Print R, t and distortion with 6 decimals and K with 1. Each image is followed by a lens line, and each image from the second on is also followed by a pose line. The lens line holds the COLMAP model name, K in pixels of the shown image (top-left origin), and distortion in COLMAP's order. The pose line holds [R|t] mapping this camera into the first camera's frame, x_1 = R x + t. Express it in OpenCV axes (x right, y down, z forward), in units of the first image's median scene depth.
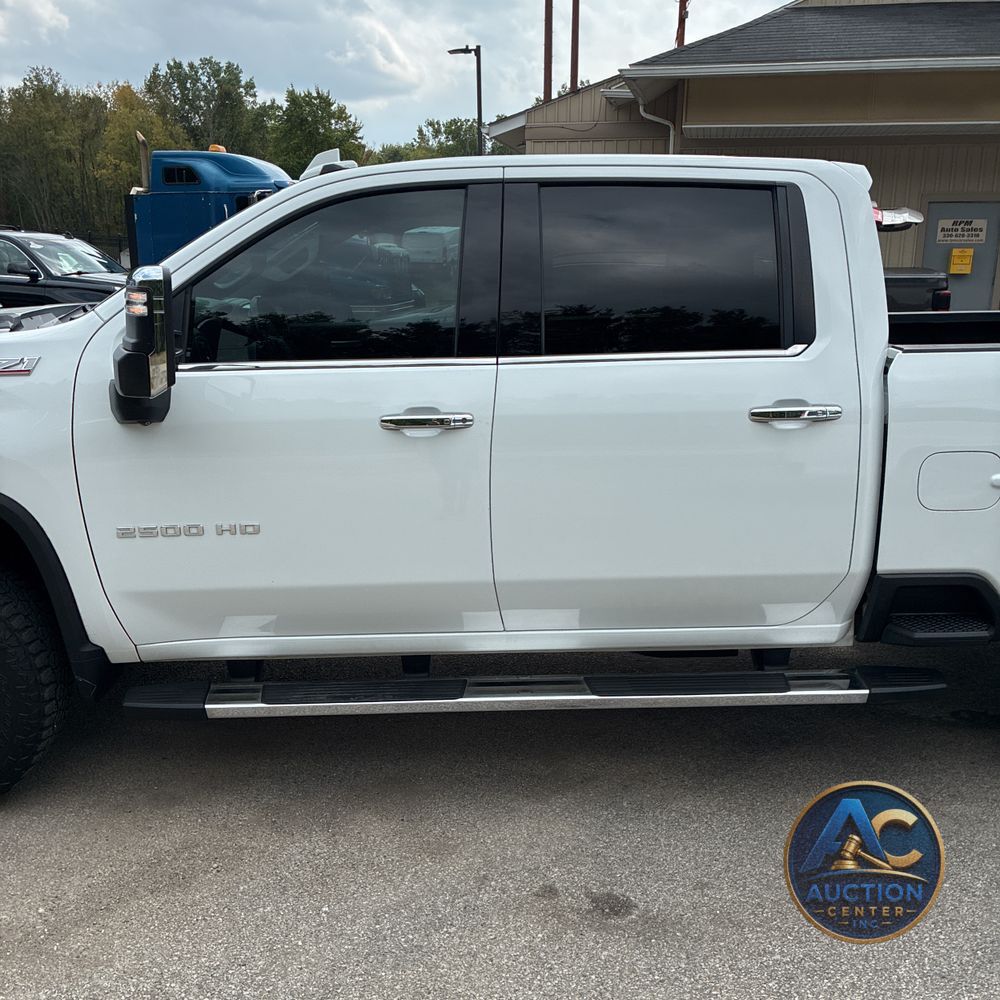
lens RADIAL K [[1007.8, 0, 494.5], [0, 1007.8, 500.2], [0, 0, 1]] dist [0.024636, -0.012893]
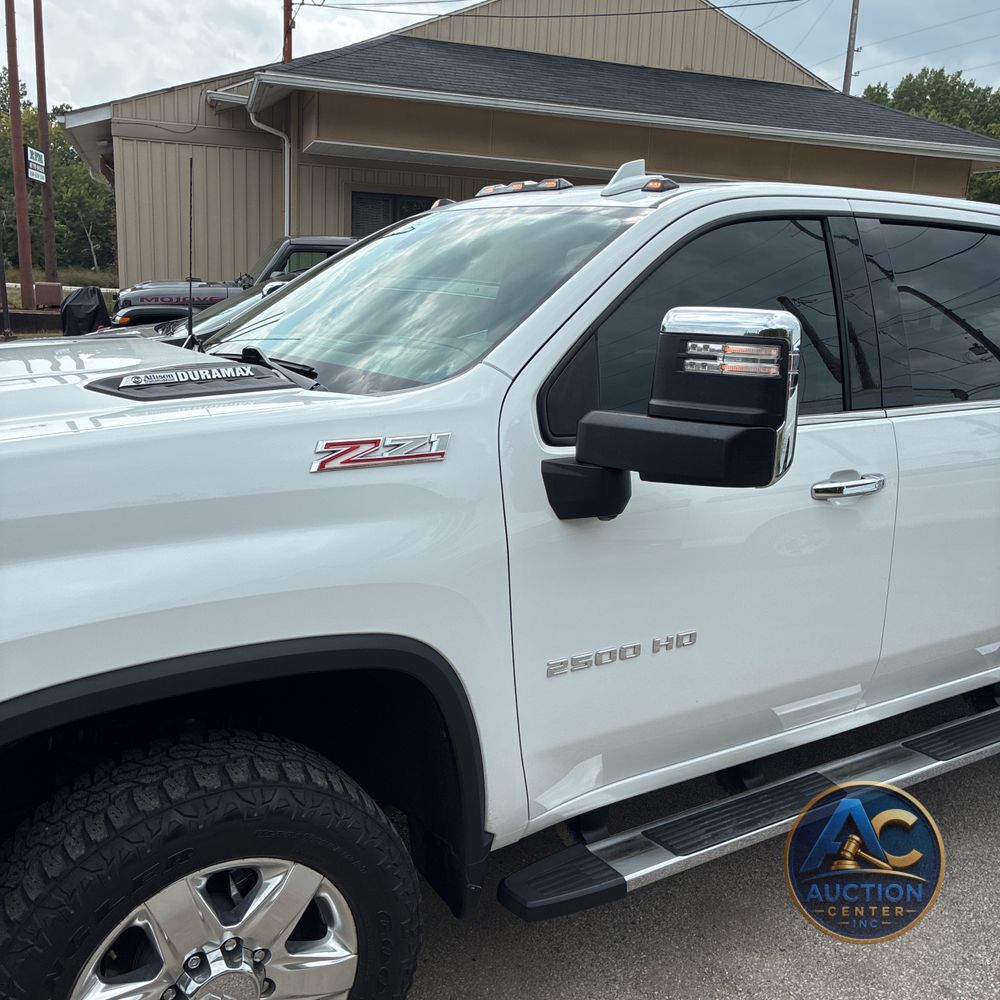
lens RADIAL K [[1007.8, 0, 494.5], [0, 1007.8, 500.2], [0, 0, 1]] dist [0.024636, -0.012893]
pose [[0.865484, -0.075399, 0.495229, -0.156264], [0.081869, 0.996605, 0.008656, -0.020375], [-0.494201, 0.033052, 0.868719, 0.081137]]
